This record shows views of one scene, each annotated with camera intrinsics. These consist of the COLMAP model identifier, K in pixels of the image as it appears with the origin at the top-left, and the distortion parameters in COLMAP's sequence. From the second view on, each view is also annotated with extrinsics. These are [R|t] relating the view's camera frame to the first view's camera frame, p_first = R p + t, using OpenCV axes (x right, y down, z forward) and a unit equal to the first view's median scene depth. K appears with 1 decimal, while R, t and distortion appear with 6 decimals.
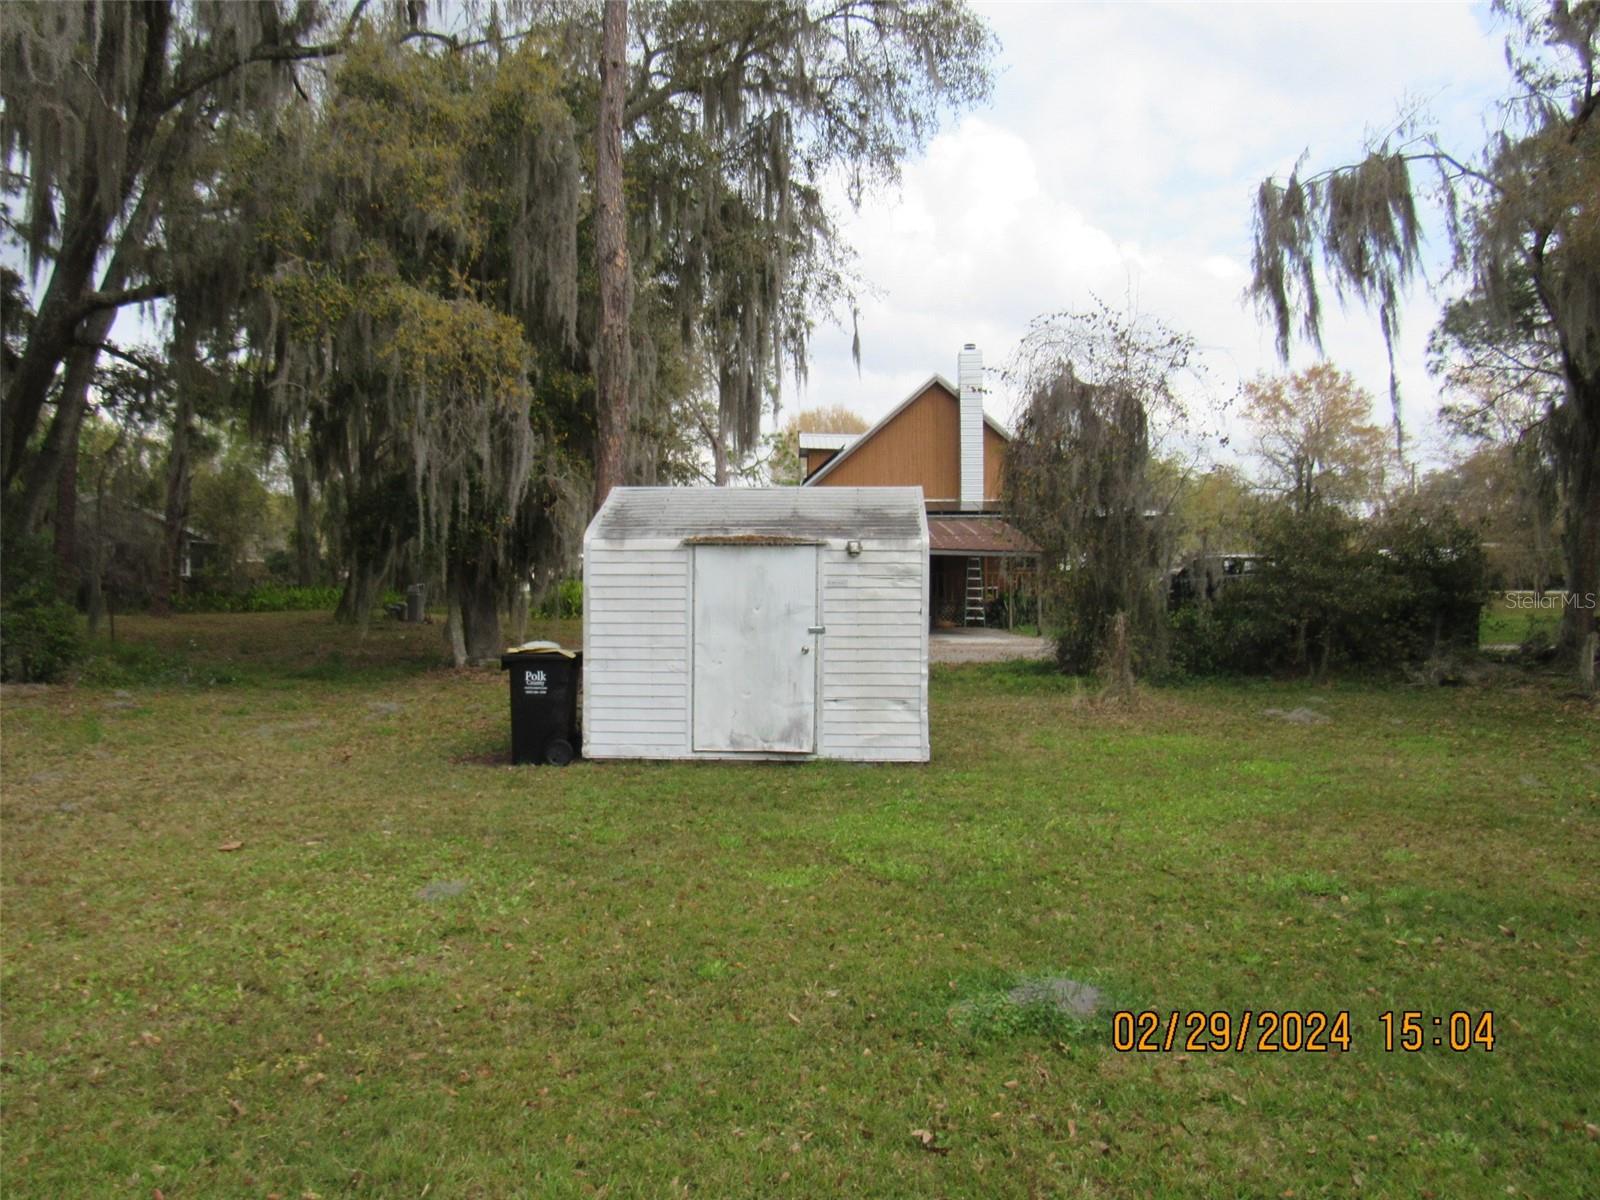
lens RADIAL K [[1147.8, 0, 803.8], [0, 1147.8, 593.5], [0, 0, 1]] dist [-0.009775, 0.005526]
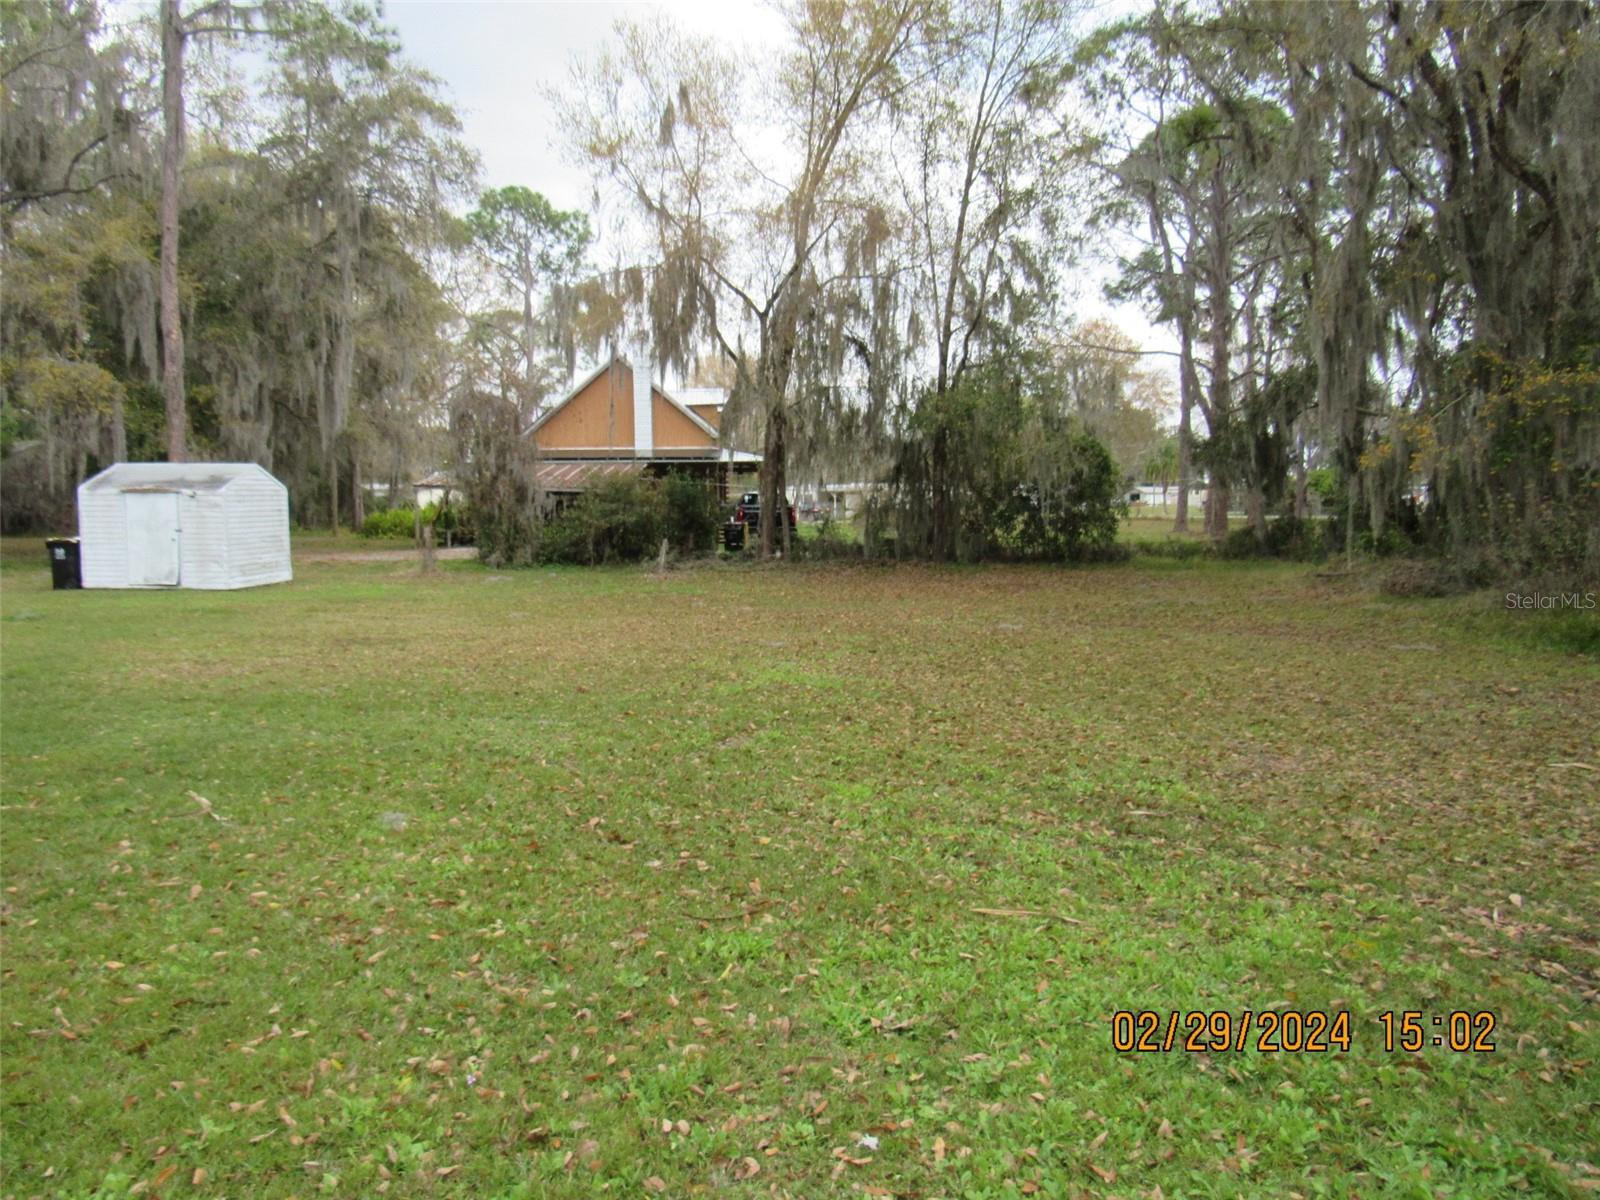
lens RADIAL K [[1147.8, 0, 803.8], [0, 1147.8, 593.5], [0, 0, 1]] dist [-0.009775, 0.005526]
pose [[0.999499, 0.002909, -0.031529, 1.287464], [-0.000952, 0.998082, 0.061898, 0.015240], [0.031648, -0.061837, 0.997584, -1.185798]]
